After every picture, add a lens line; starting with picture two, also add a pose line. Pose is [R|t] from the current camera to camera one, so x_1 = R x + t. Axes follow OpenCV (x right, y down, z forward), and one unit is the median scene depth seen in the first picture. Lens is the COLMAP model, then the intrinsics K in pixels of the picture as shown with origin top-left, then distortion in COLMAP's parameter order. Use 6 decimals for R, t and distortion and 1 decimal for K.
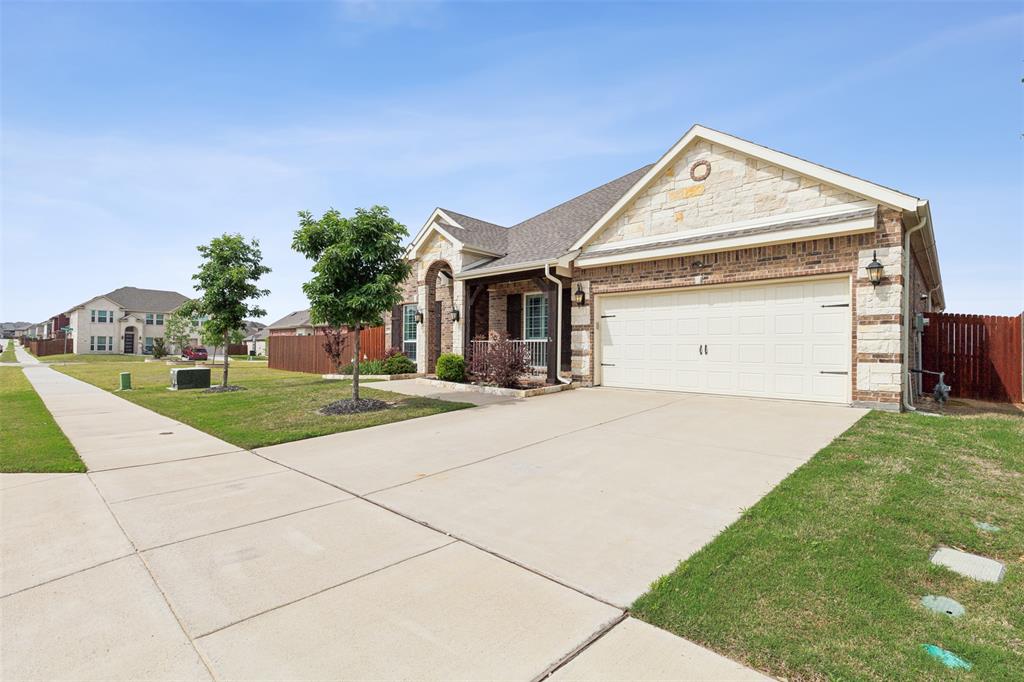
lens RADIAL K [[472.5, 0, 514.7], [0, 472.5, 342.5], [0, 0, 1]] dist [0.001611, 0.000075]
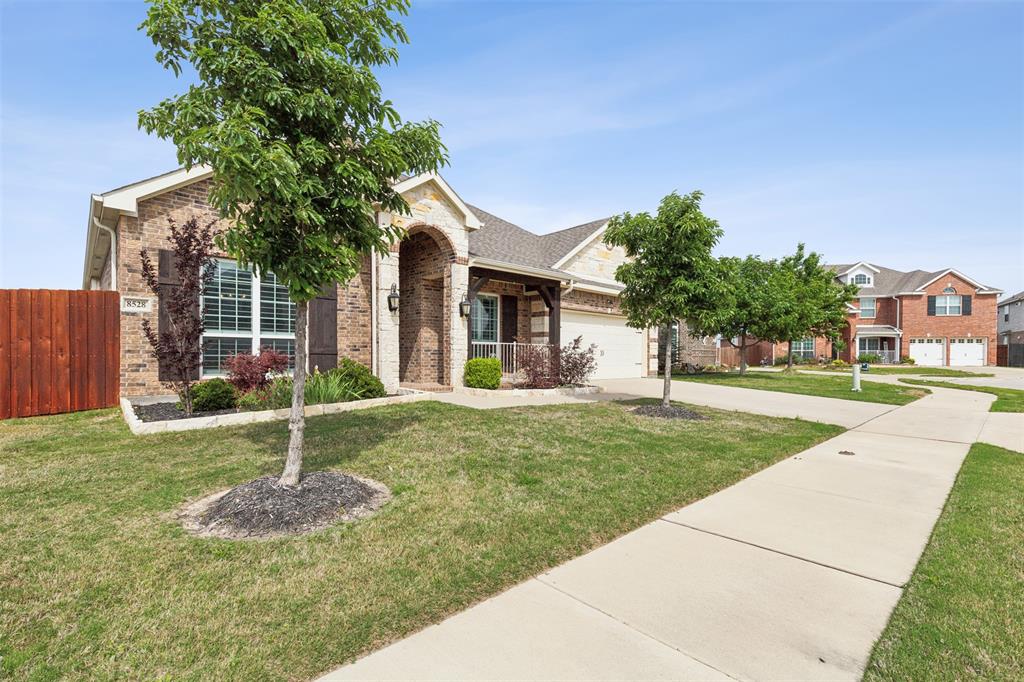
lens RADIAL K [[472.5, 0, 514.7], [0, 472.5, 342.5], [0, 0, 1]] dist [0.001611, 0.000075]
pose [[0.068585, 0.014355, 0.997542, -0.940695], [-0.025312, 0.999600, -0.012645, 0.005855], [-0.997324, -0.024382, 0.068921, 0.893538]]
